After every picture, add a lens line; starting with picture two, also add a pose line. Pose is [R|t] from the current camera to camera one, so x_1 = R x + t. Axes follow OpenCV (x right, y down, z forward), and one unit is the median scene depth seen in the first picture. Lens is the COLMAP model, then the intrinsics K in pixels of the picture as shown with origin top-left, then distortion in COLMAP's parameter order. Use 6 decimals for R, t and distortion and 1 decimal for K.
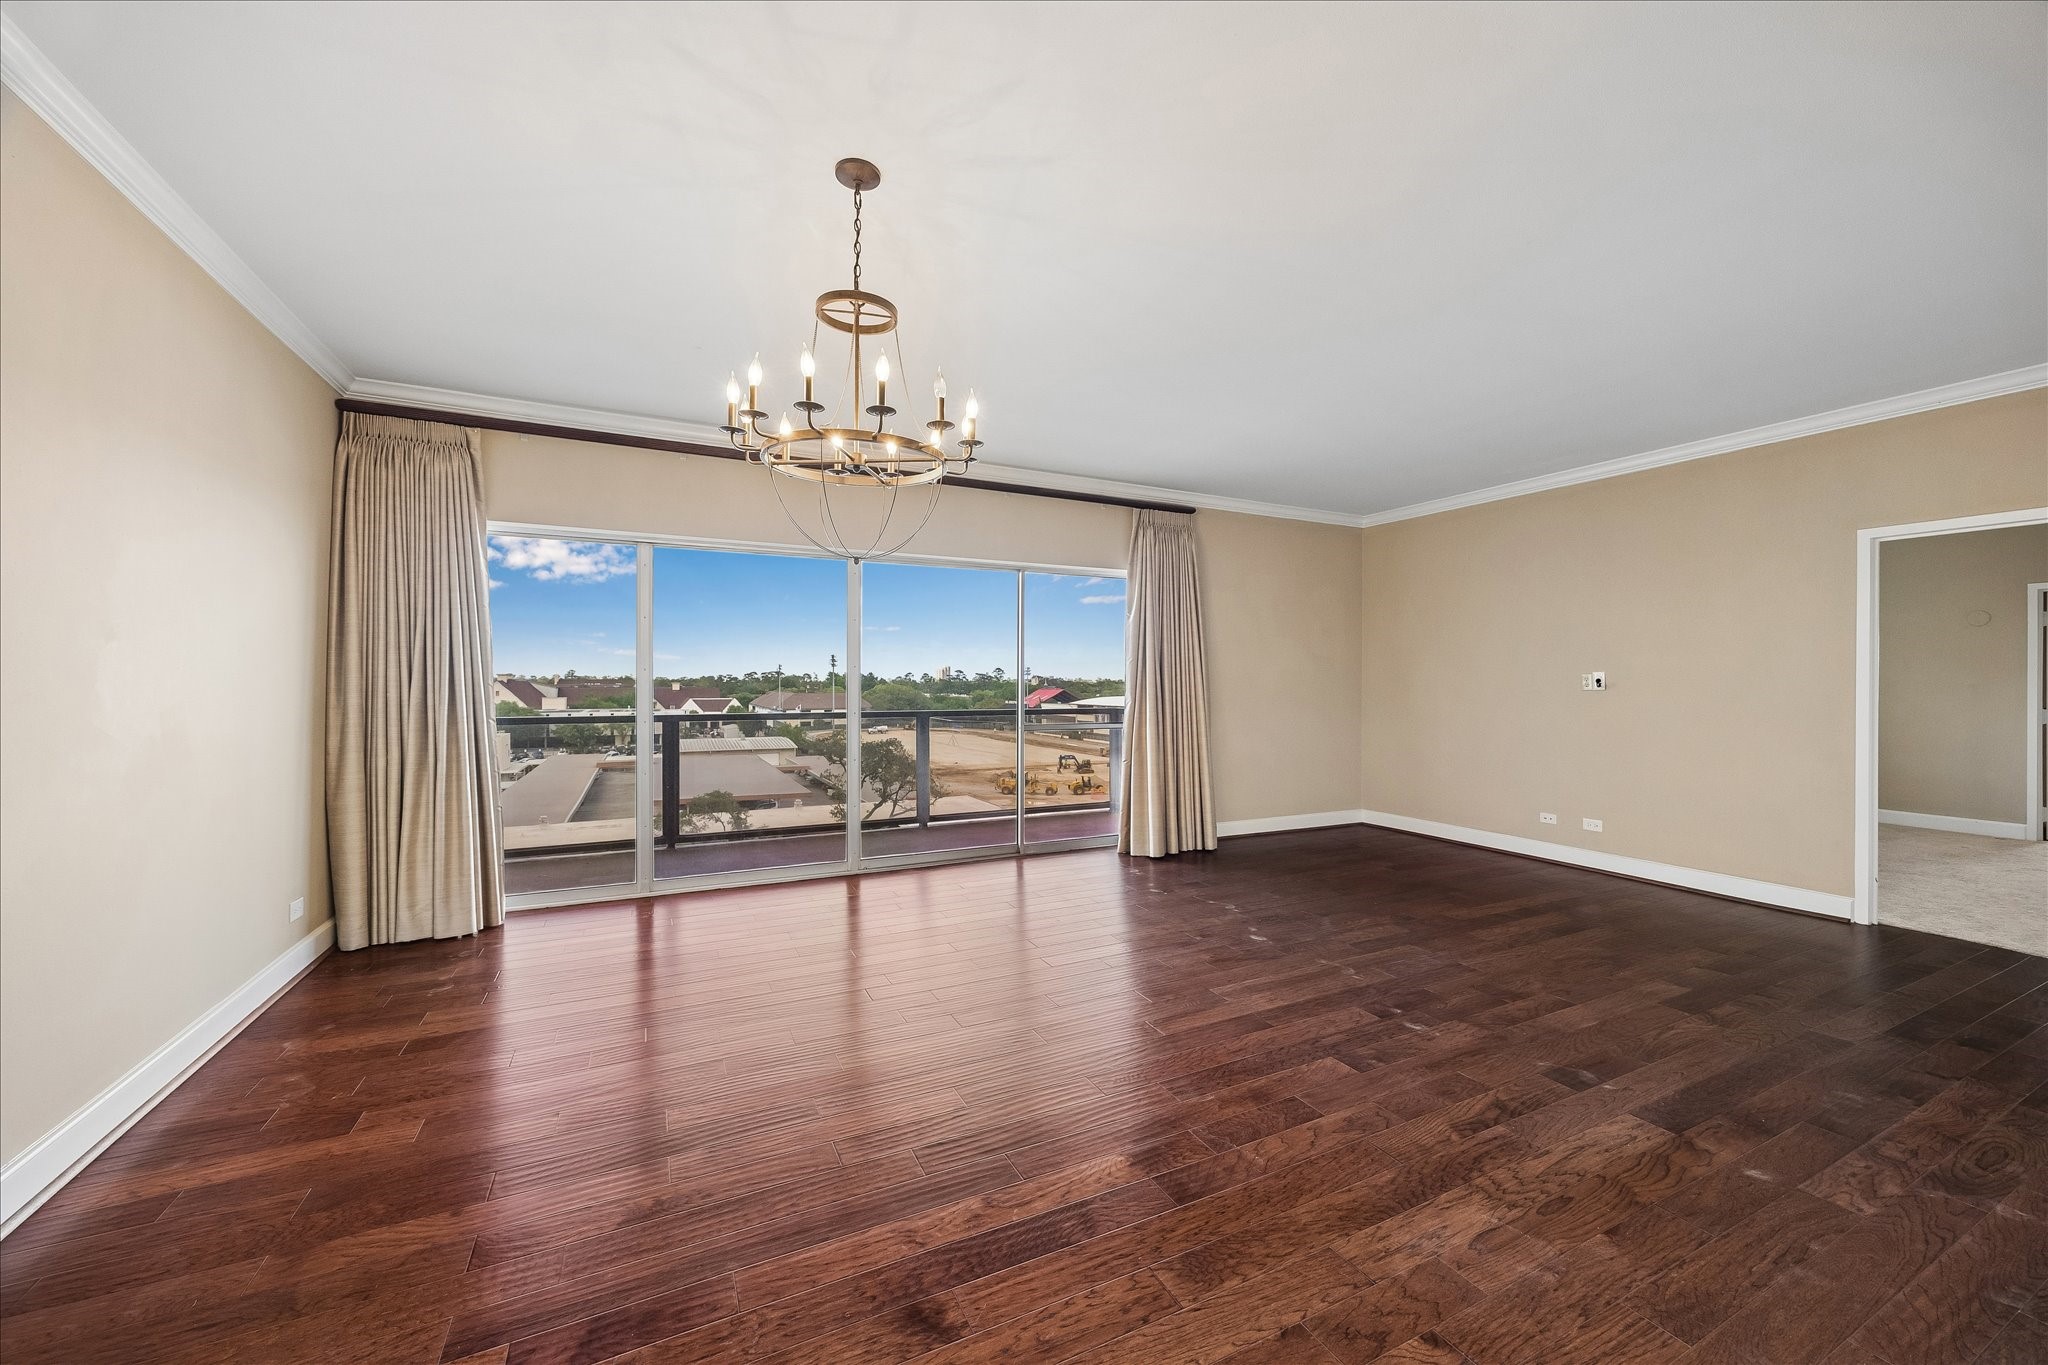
lens RADIAL K [[774.4, 0, 1045.7], [0, 774.4, 686.0], [0, 0, 1]] dist [-0.000456, -0.000321]
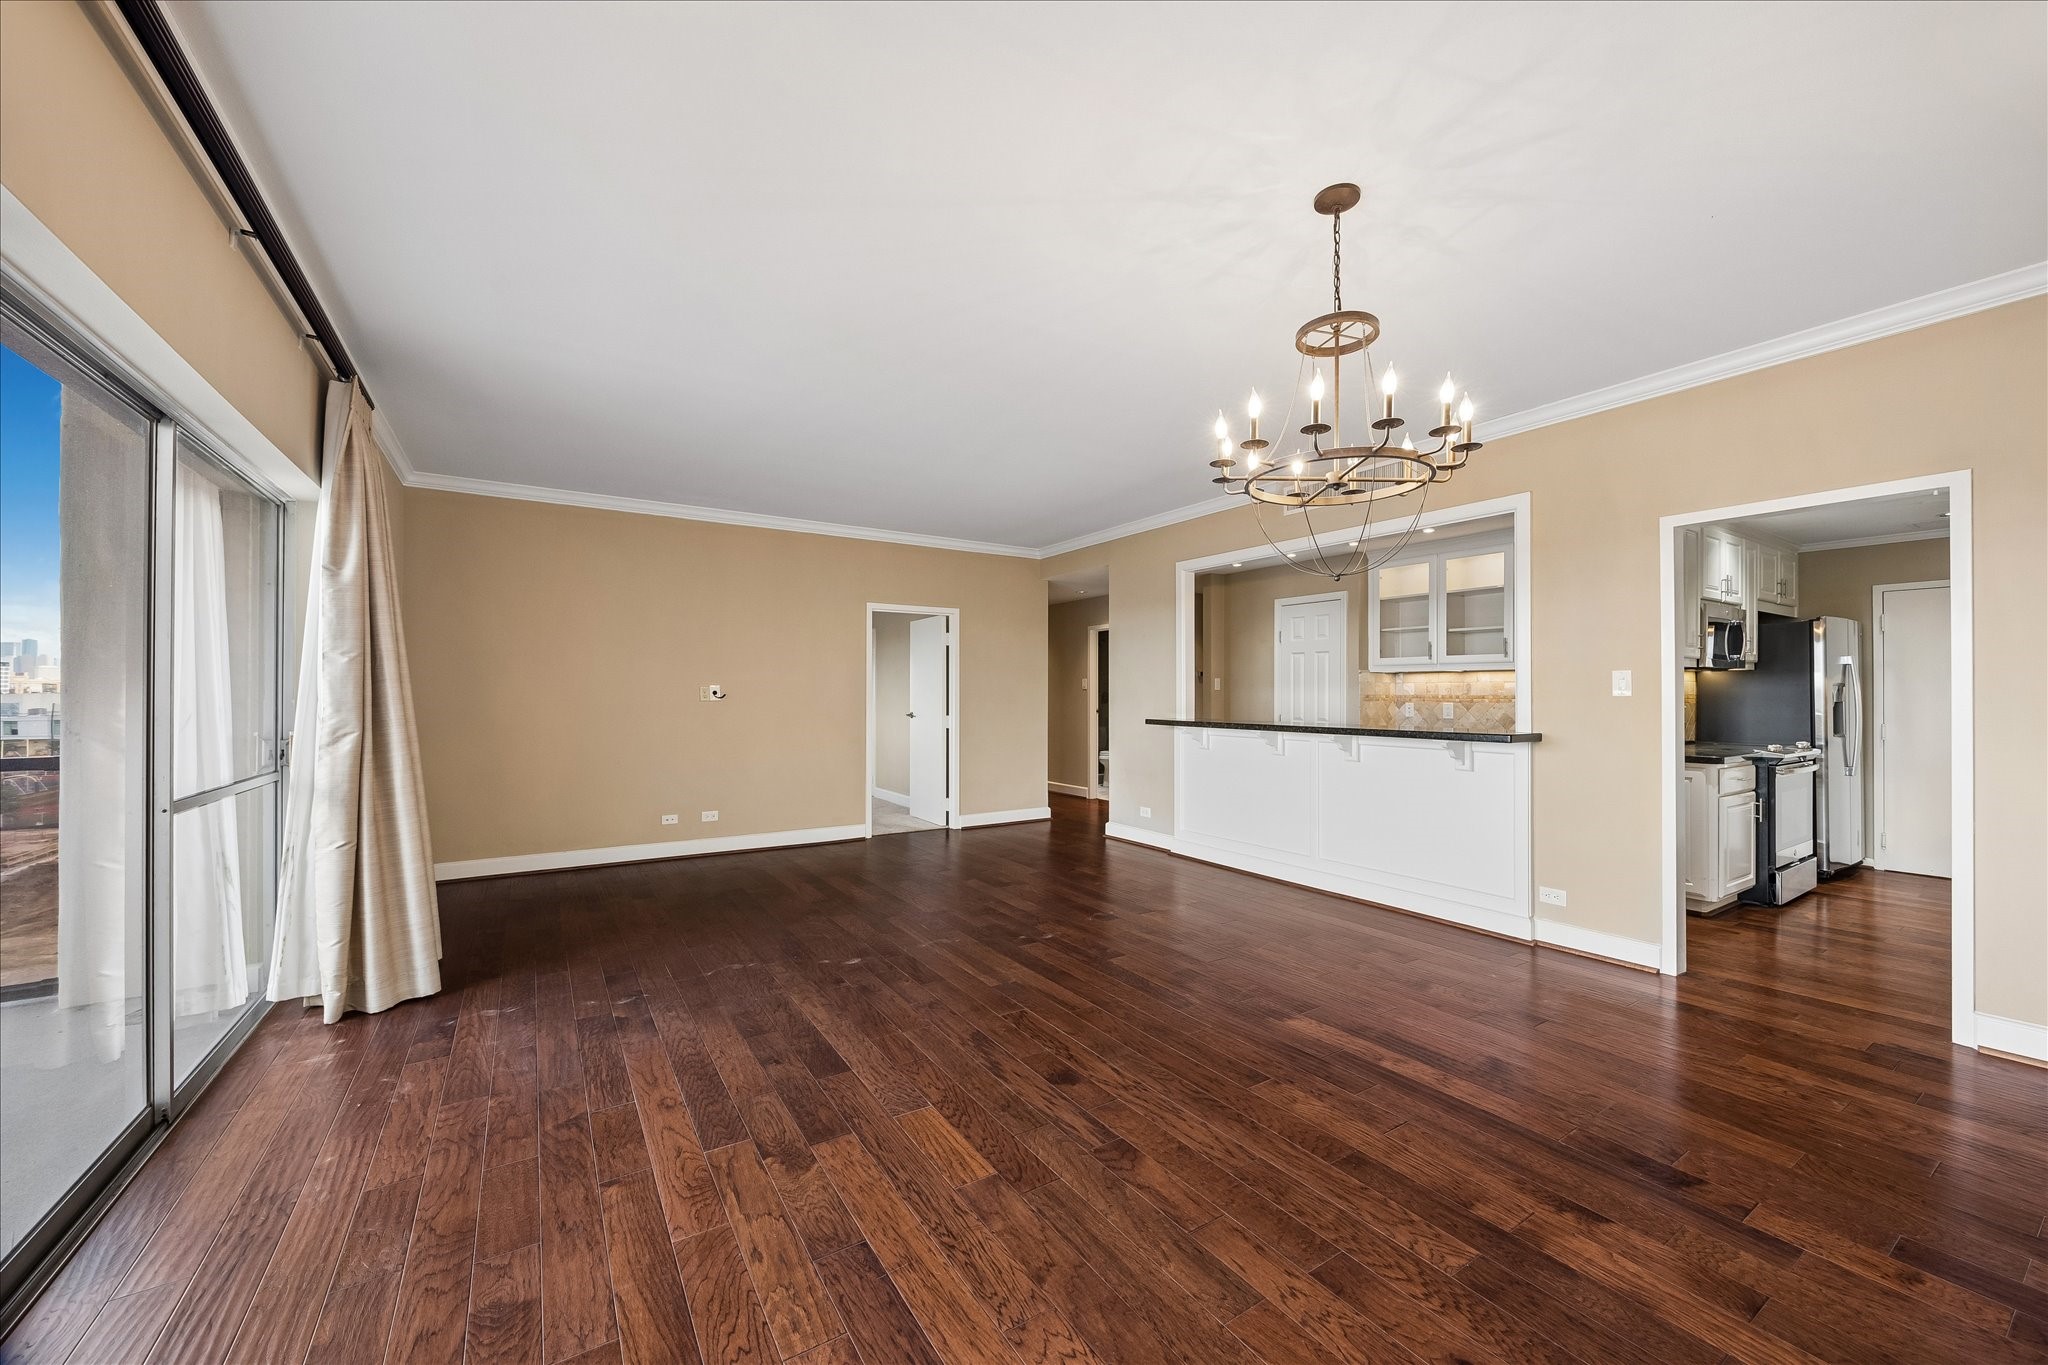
lens RADIAL K [[774.4, 0, 1045.7], [0, 774.4, 686.0], [0, 0, 1]] dist [-0.000456, -0.000321]
pose [[-0.111040, 0.011875, 0.993745, -0.844792], [0.002214, 0.999929, -0.011702, -0.002602], [-0.993813, 0.000900, -0.111059, 1.043300]]
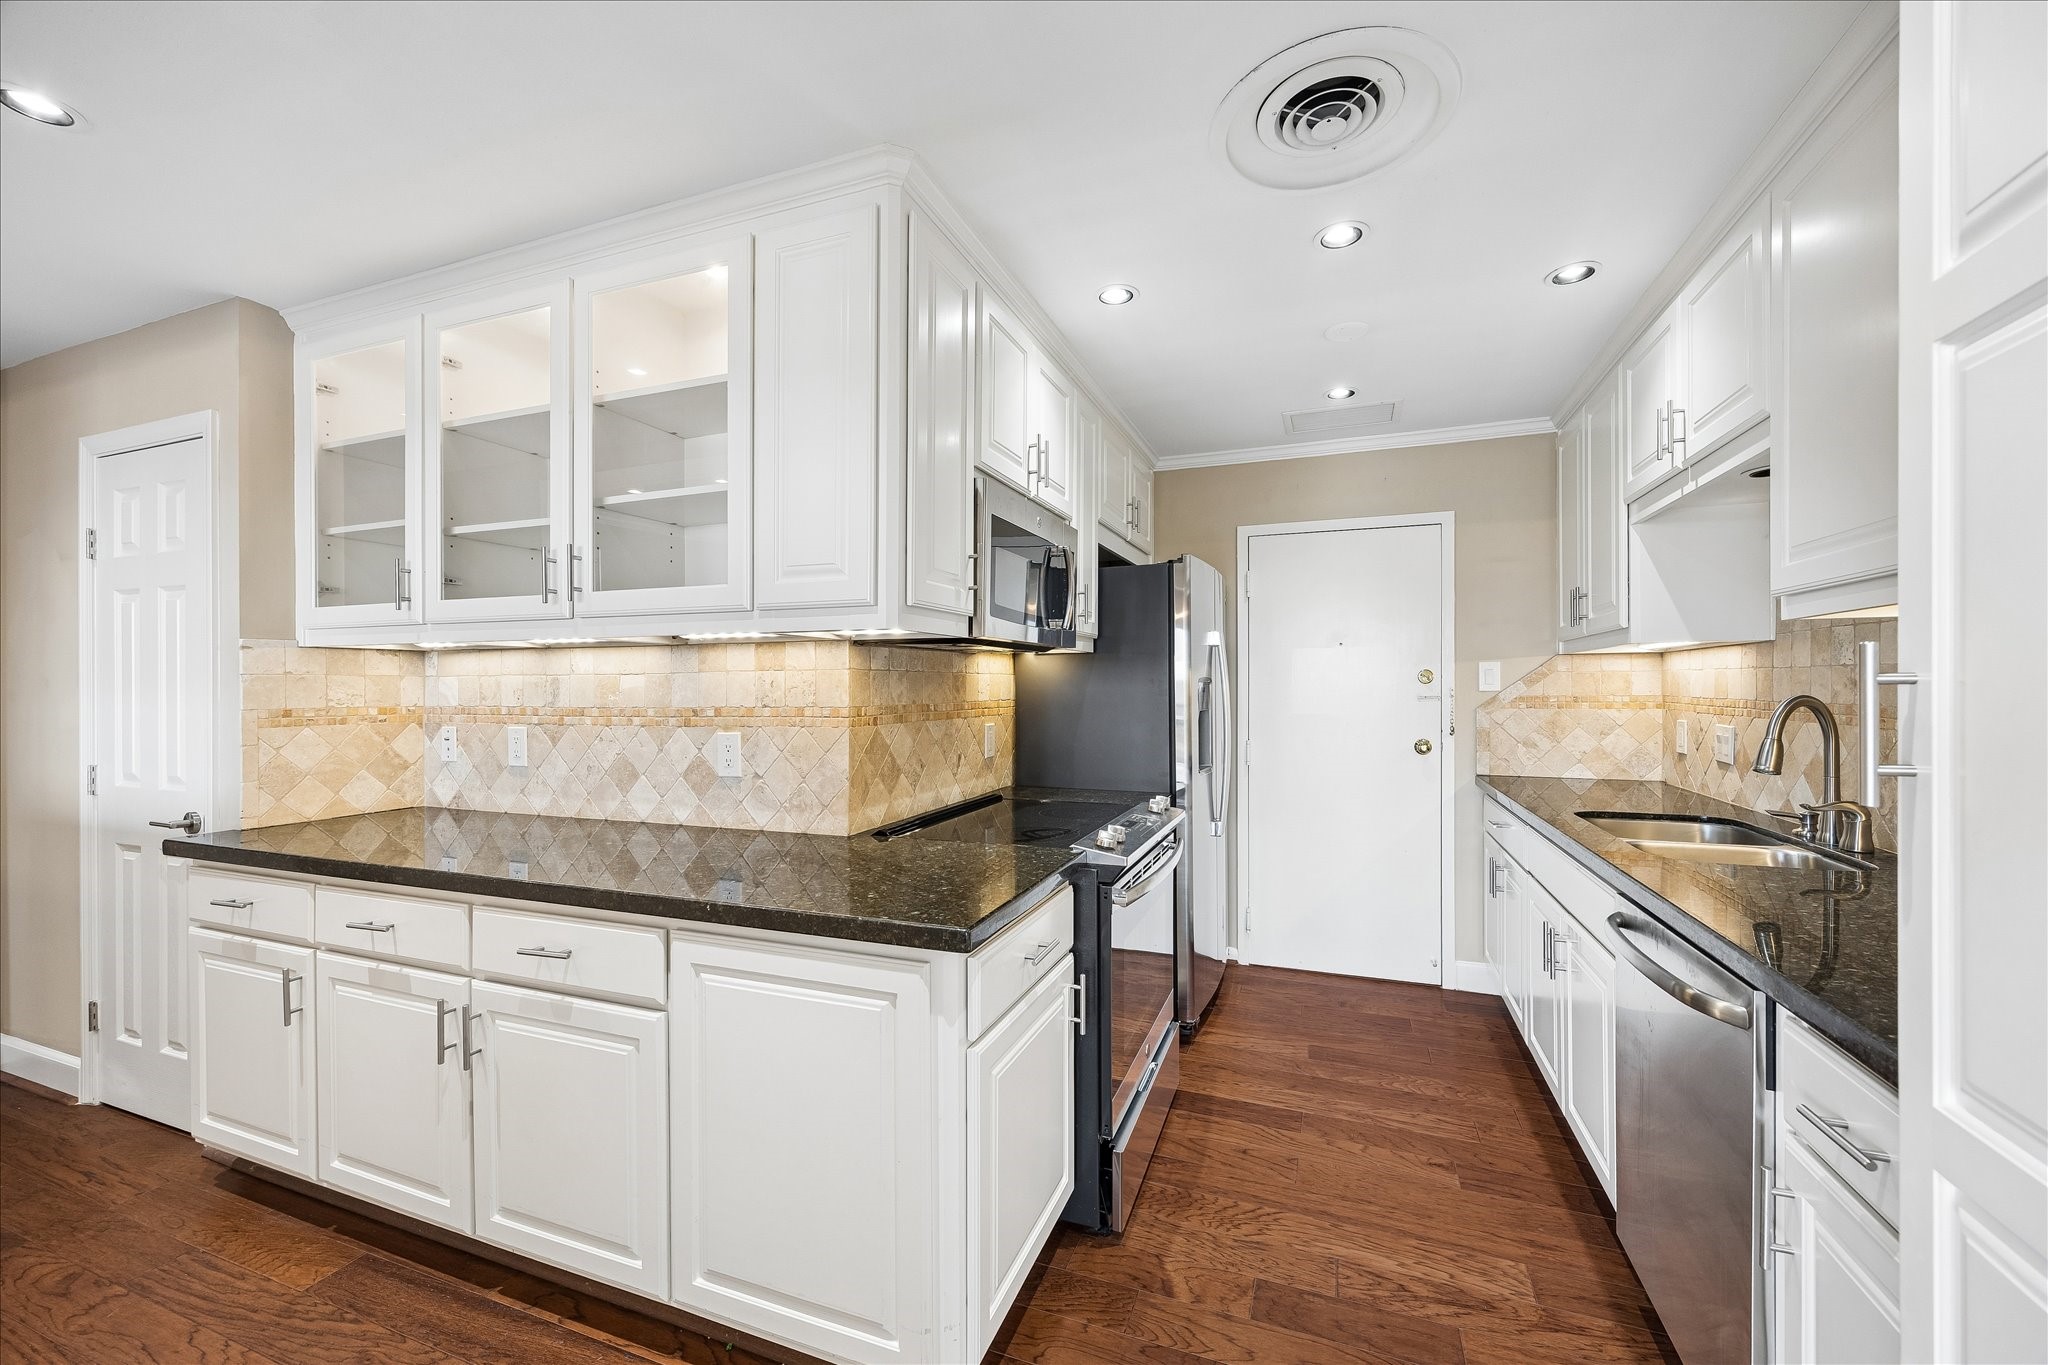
lens RADIAL K [[774.4, 0, 1045.7], [0, 774.4, 686.0], [0, 0, 1]] dist [-0.000456, -0.000321]
pose [[-0.677437, 0.002891, 0.735575, -0.477937], [0.008961, 0.999951, 0.004322, -0.009589], [-0.735526, 0.009519, -0.677430, 0.596554]]
